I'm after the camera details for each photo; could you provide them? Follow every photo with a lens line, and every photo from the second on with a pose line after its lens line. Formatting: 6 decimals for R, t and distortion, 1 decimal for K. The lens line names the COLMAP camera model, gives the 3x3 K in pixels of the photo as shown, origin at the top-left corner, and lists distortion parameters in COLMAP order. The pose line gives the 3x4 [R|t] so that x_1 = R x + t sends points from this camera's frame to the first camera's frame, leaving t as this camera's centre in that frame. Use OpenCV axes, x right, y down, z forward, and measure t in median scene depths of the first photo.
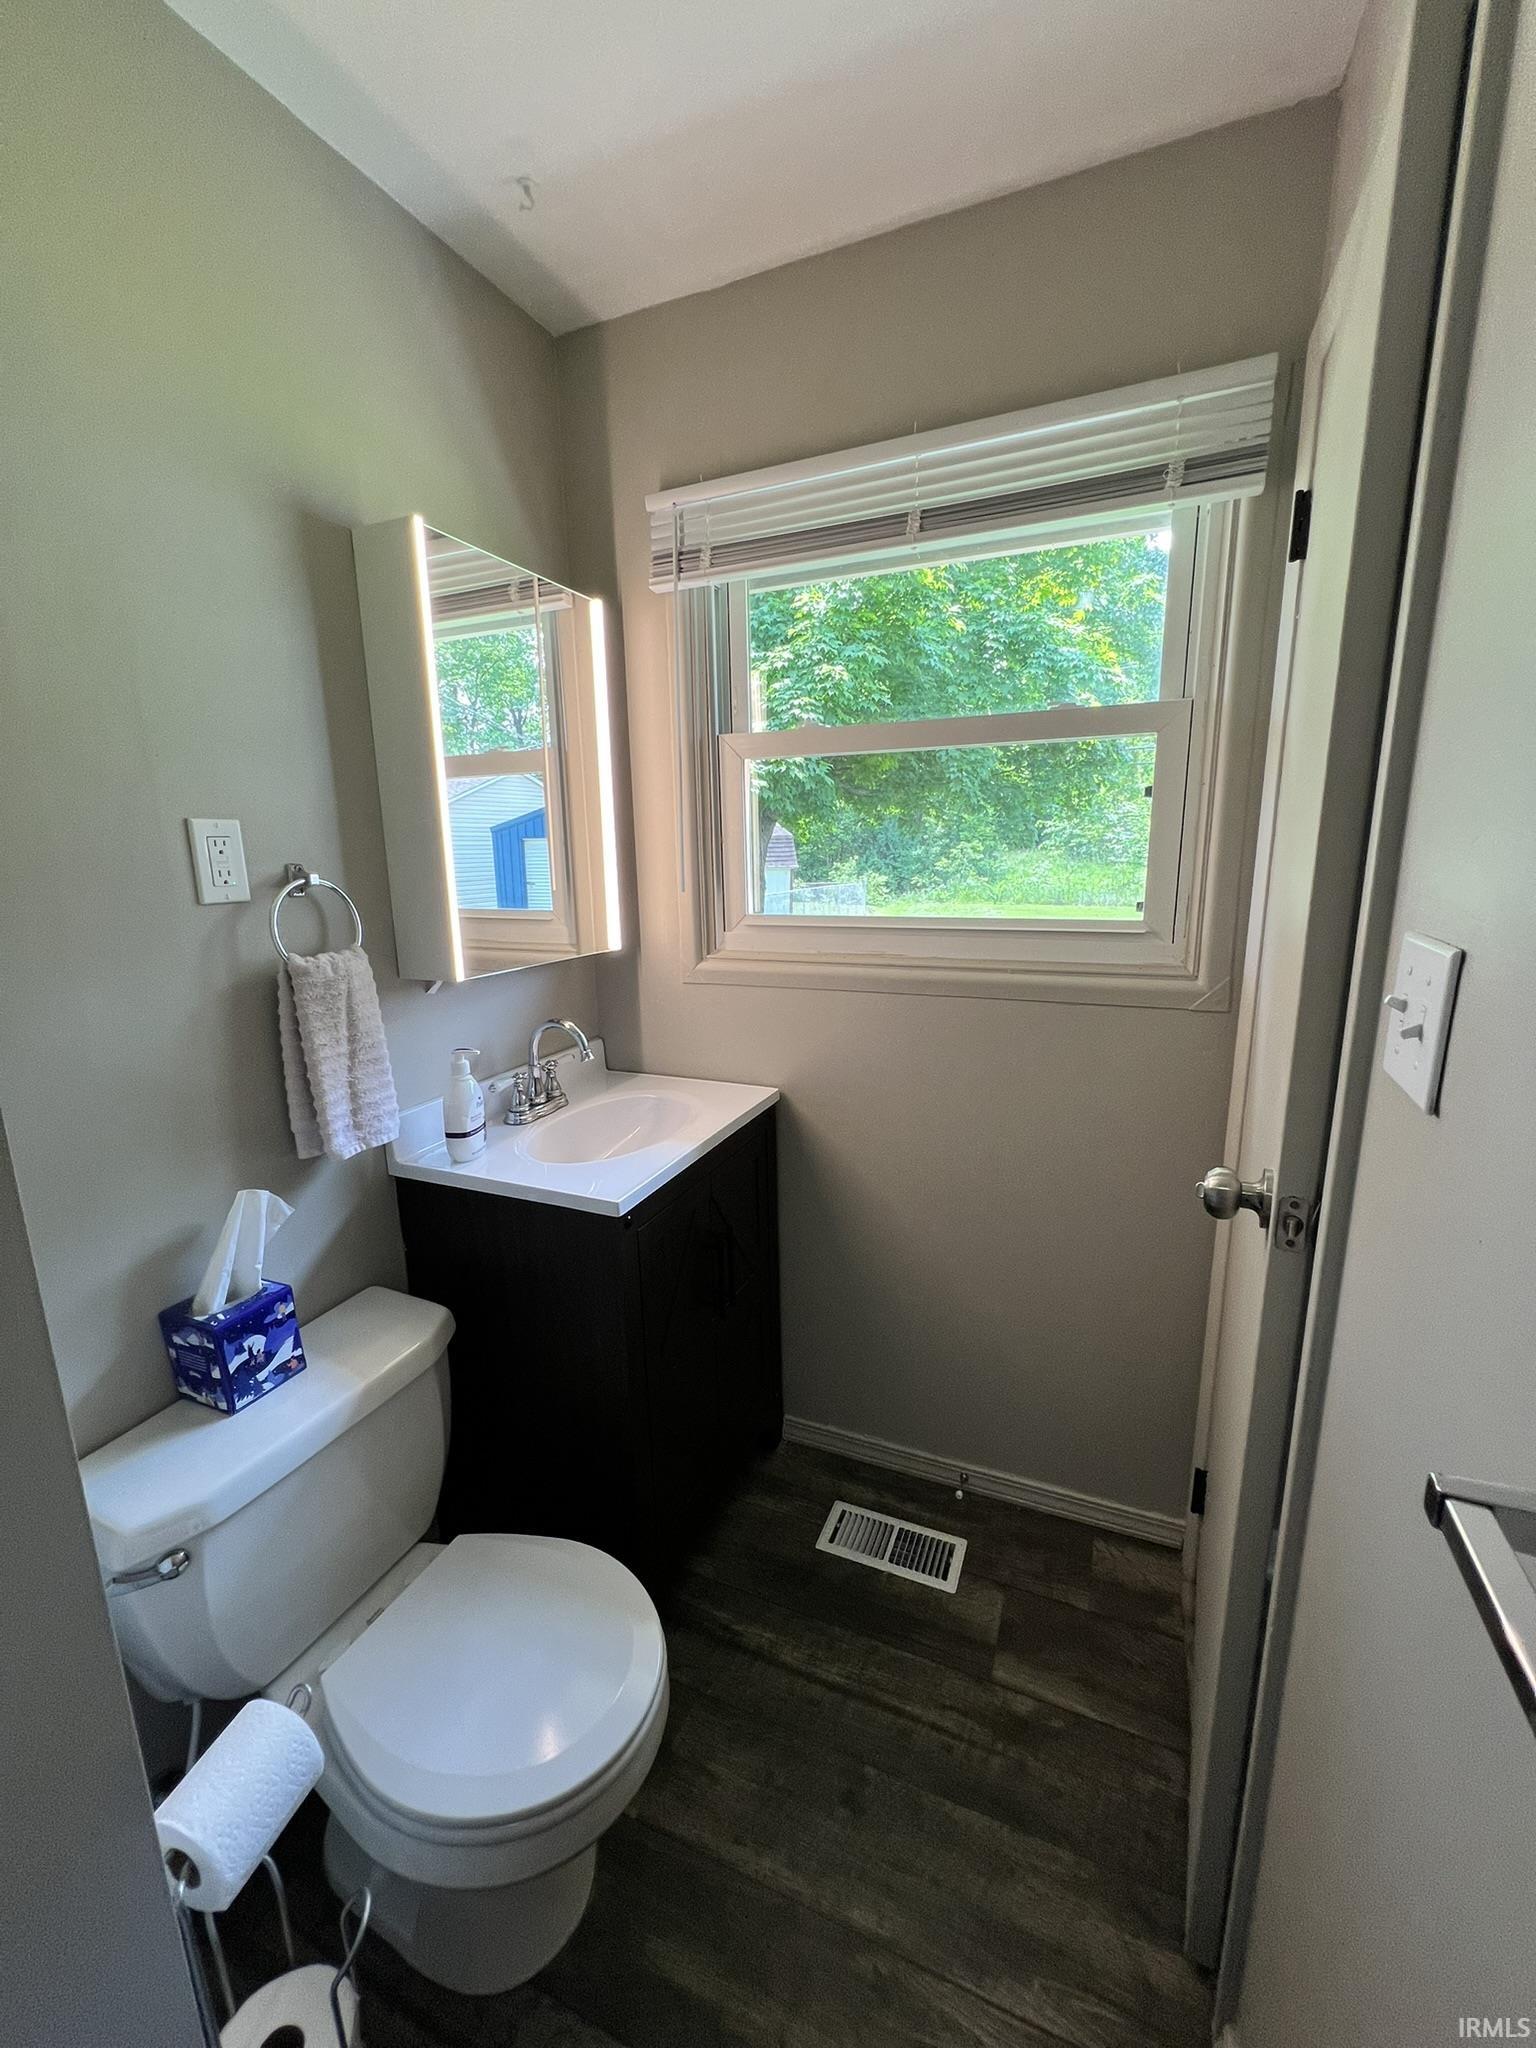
lens RADIAL K [[822.4, 0, 777.0], [0, 822.4, 1016.4], [0, 0, 1]] dist [0.000553, 0.000567]
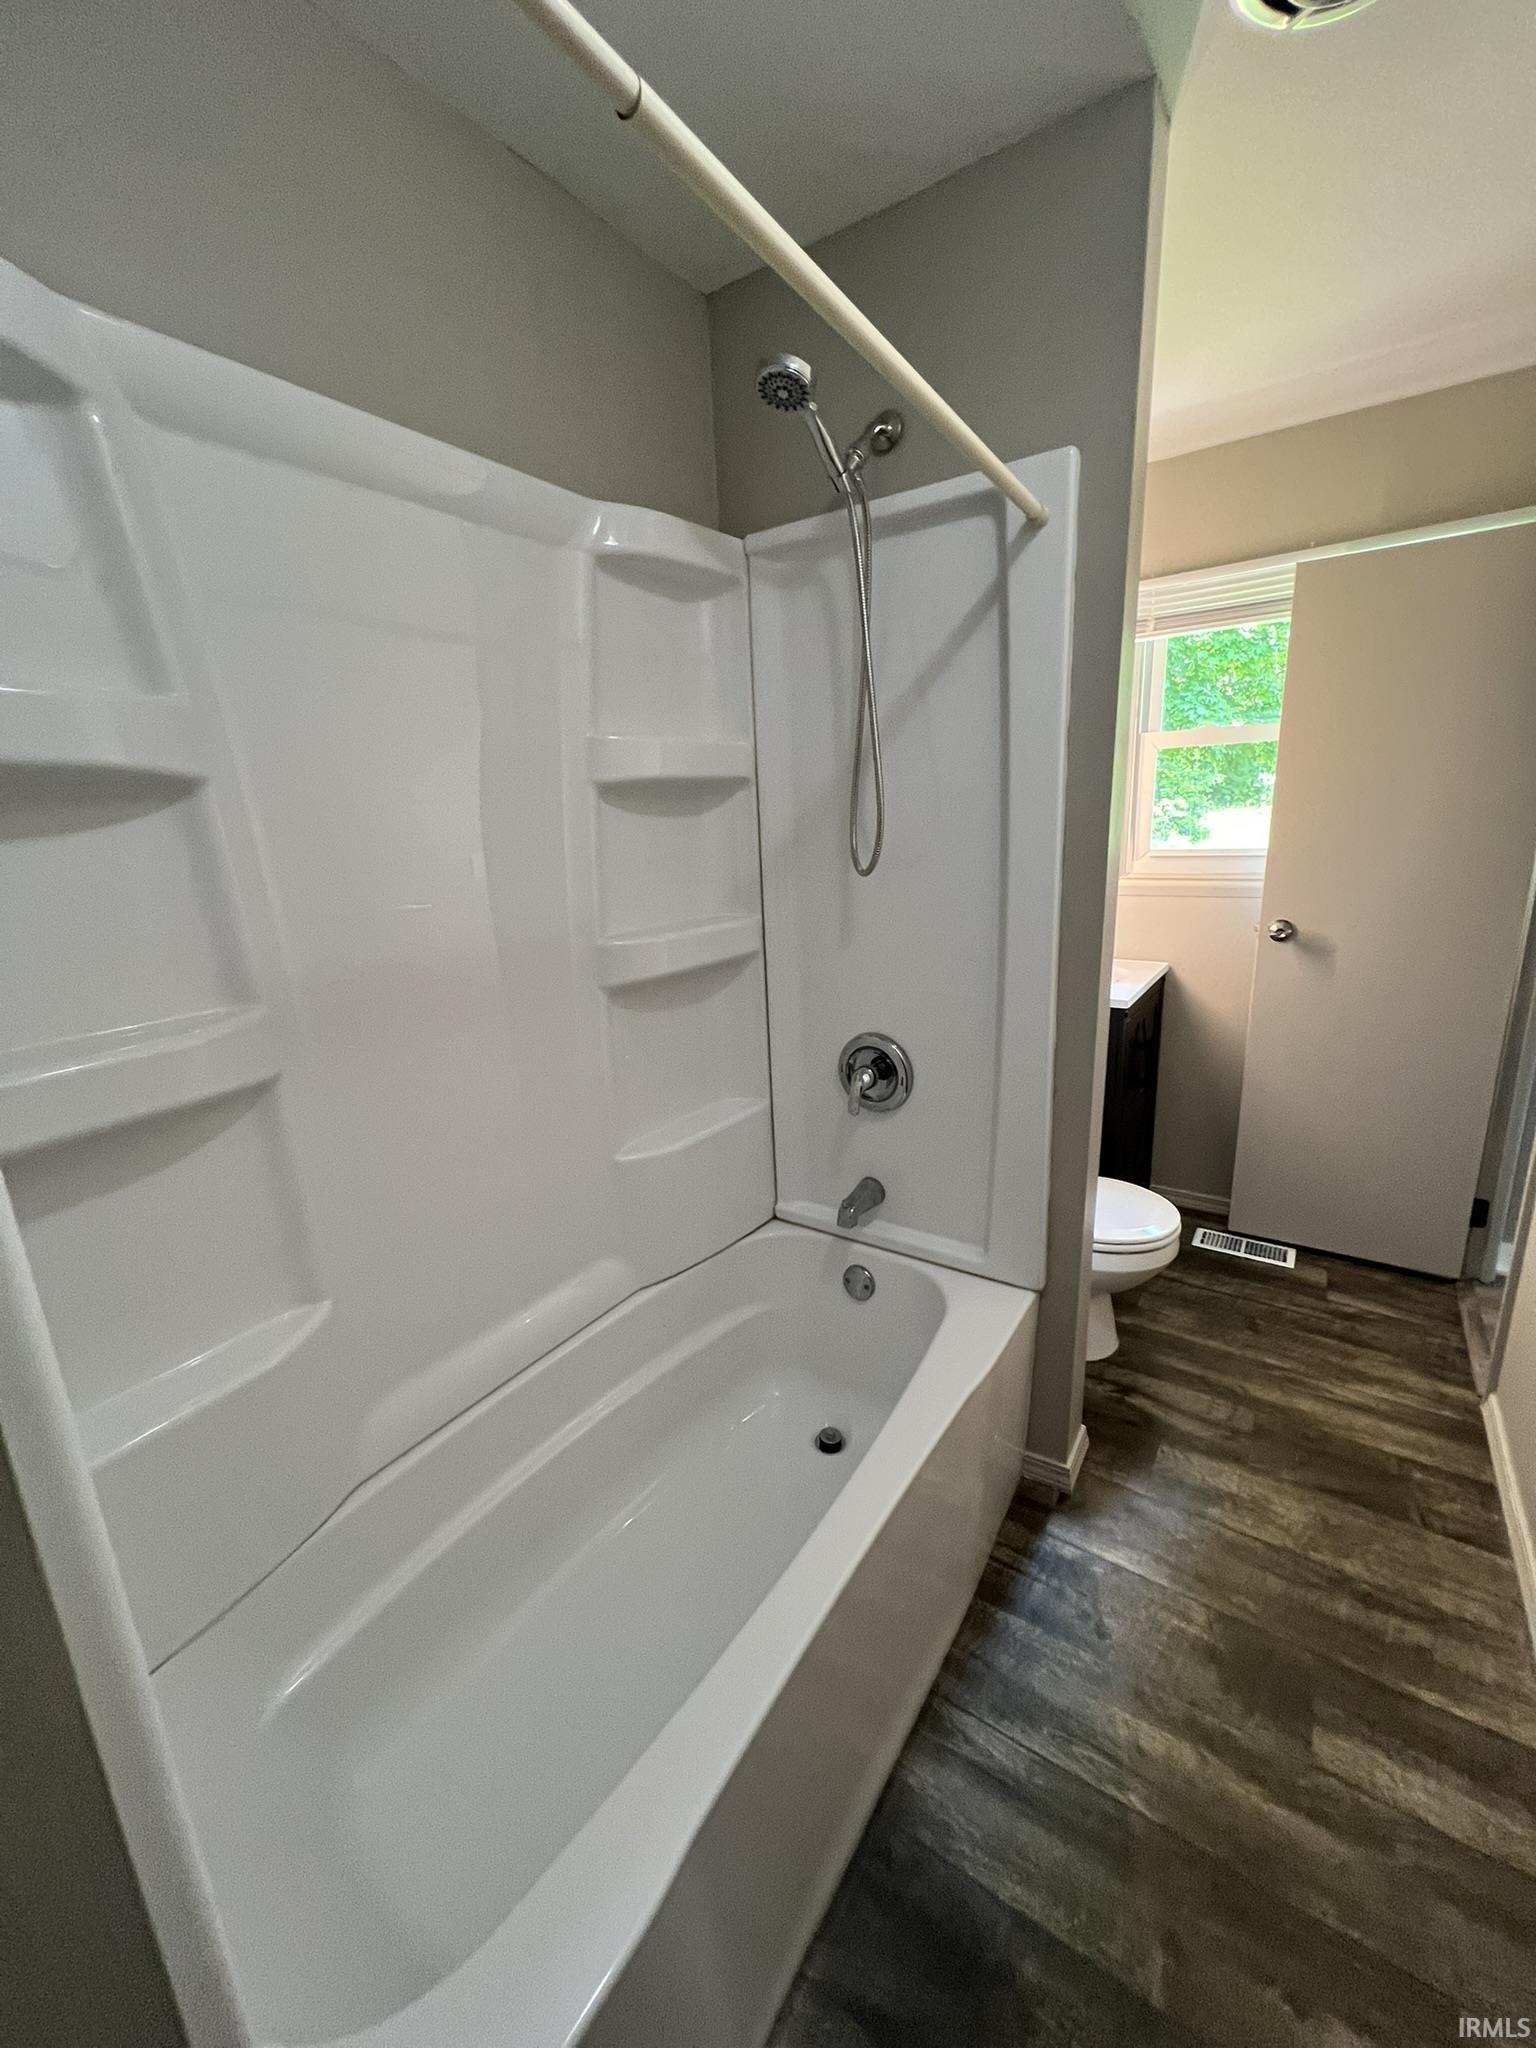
lens RADIAL K [[822.4, 0, 777.0], [0, 822.4, 1016.4], [0, 0, 1]] dist [0.000553, 0.000567]
pose [[0.980173, 0.026955, -0.196303, -0.479758], [-0.018767, 0.998879, 0.043452, 0.155280], [0.197255, -0.038906, 0.979580, -0.774673]]
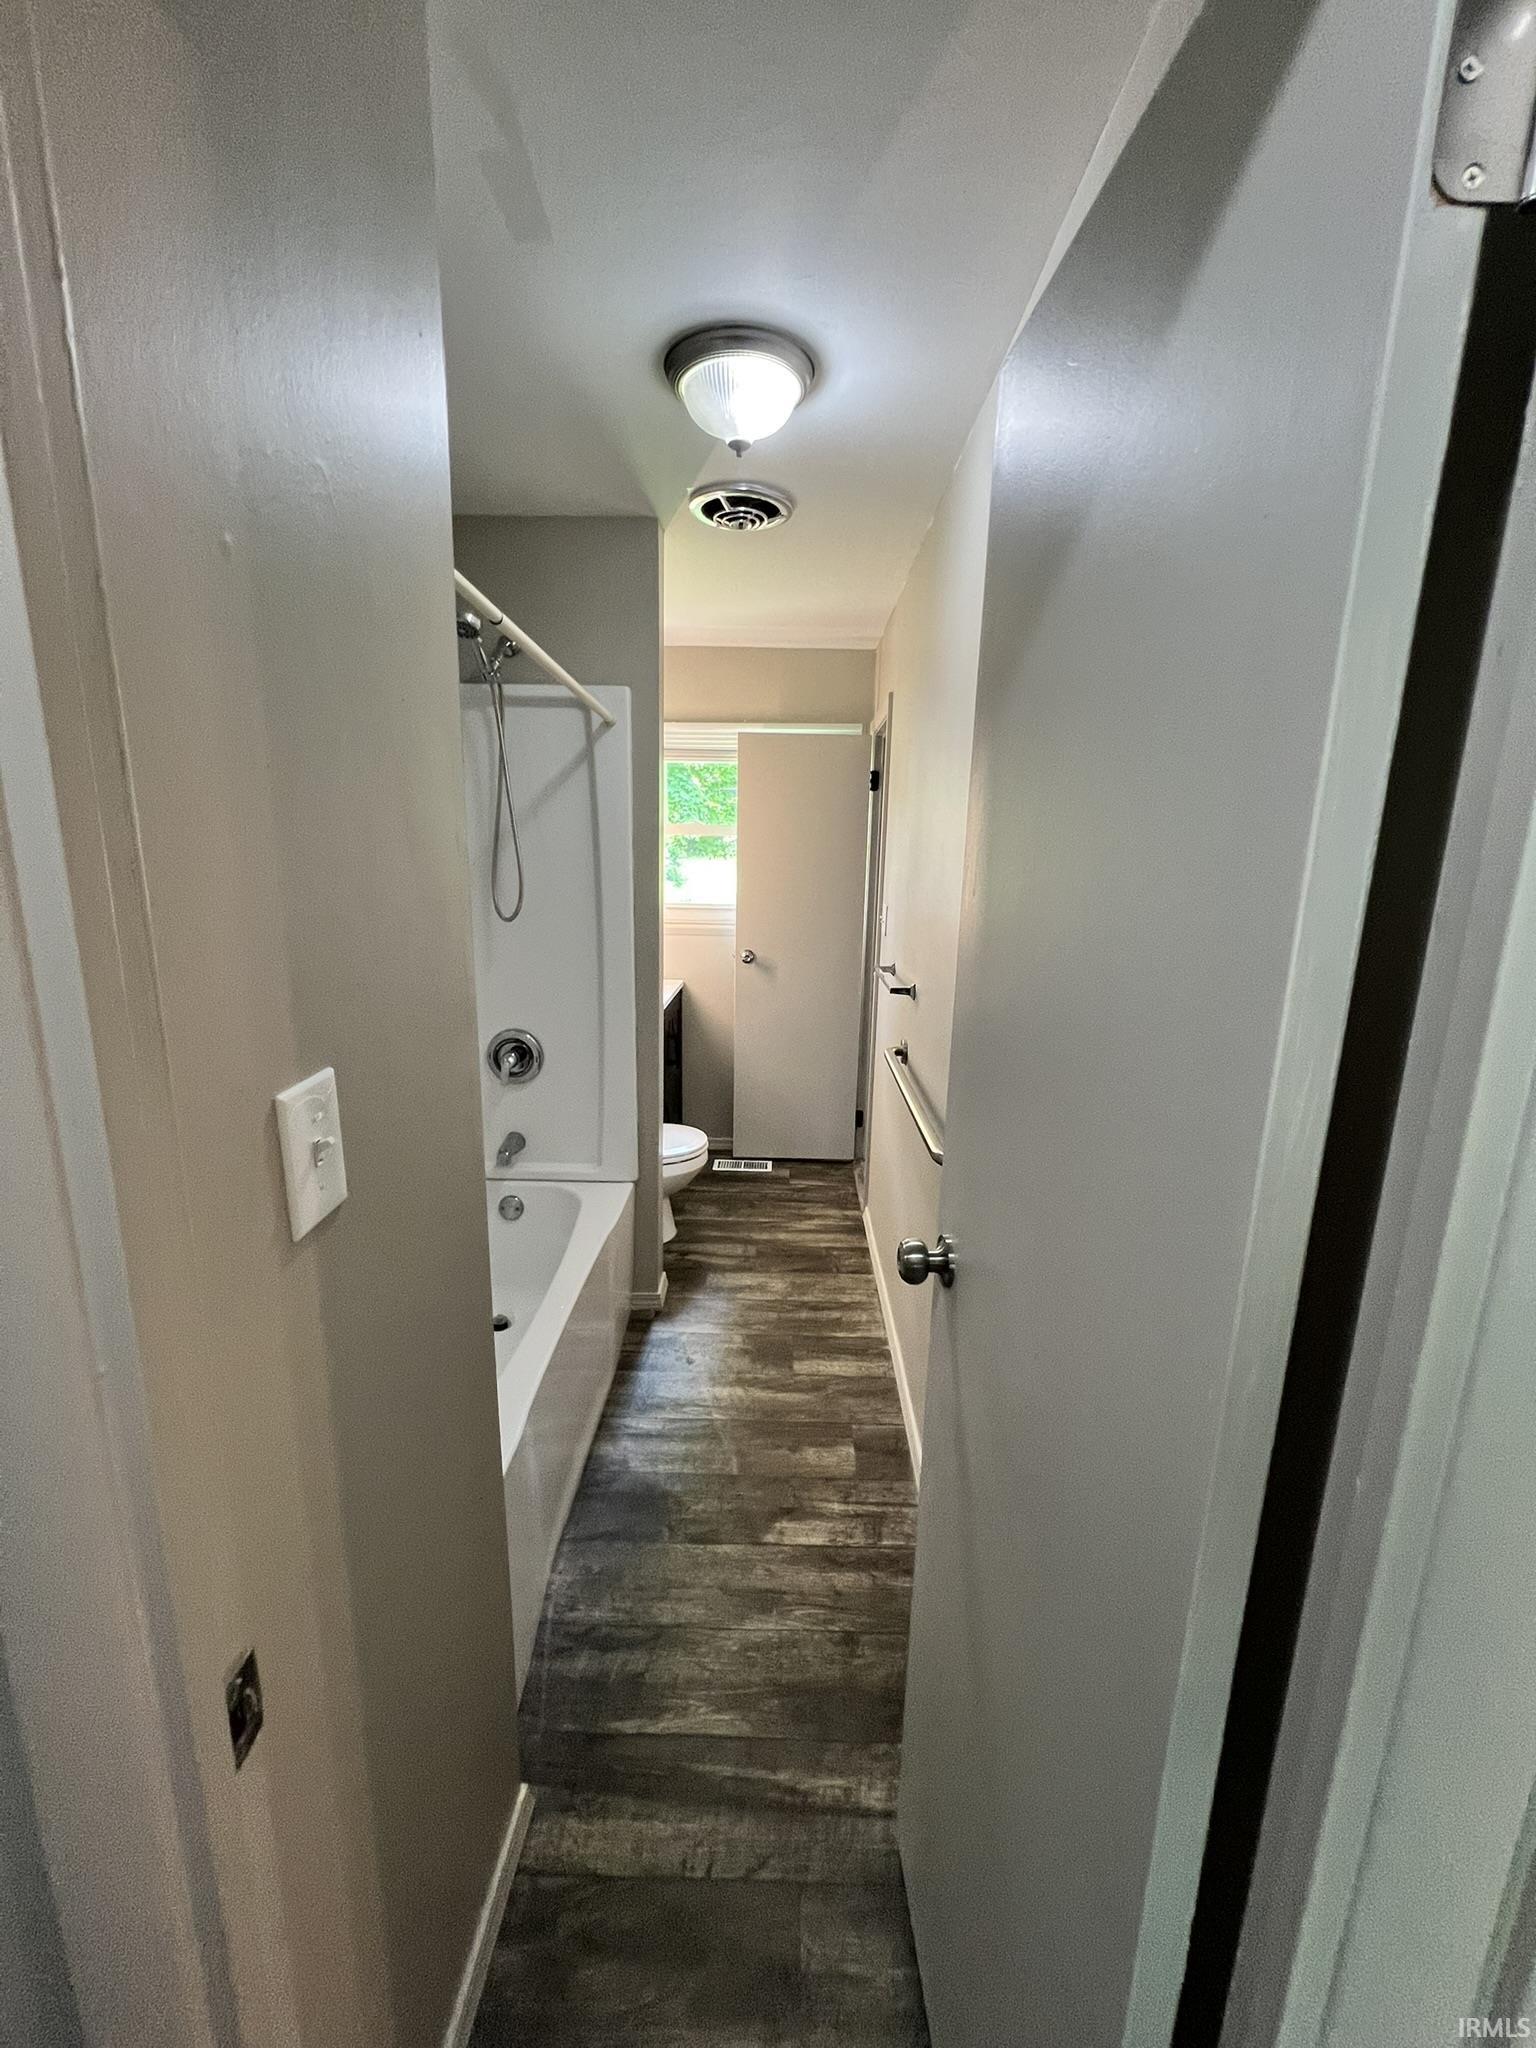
lens RADIAL K [[822.4, 0, 777.0], [0, 822.4, 1016.4], [0, 0, 1]] dist [0.000553, 0.000567]
pose [[0.927506, -0.038704, 0.371799, -0.695579], [0.039603, 0.999202, 0.005218, 0.212792], [-0.371704, 0.009884, 0.928299, -1.372087]]
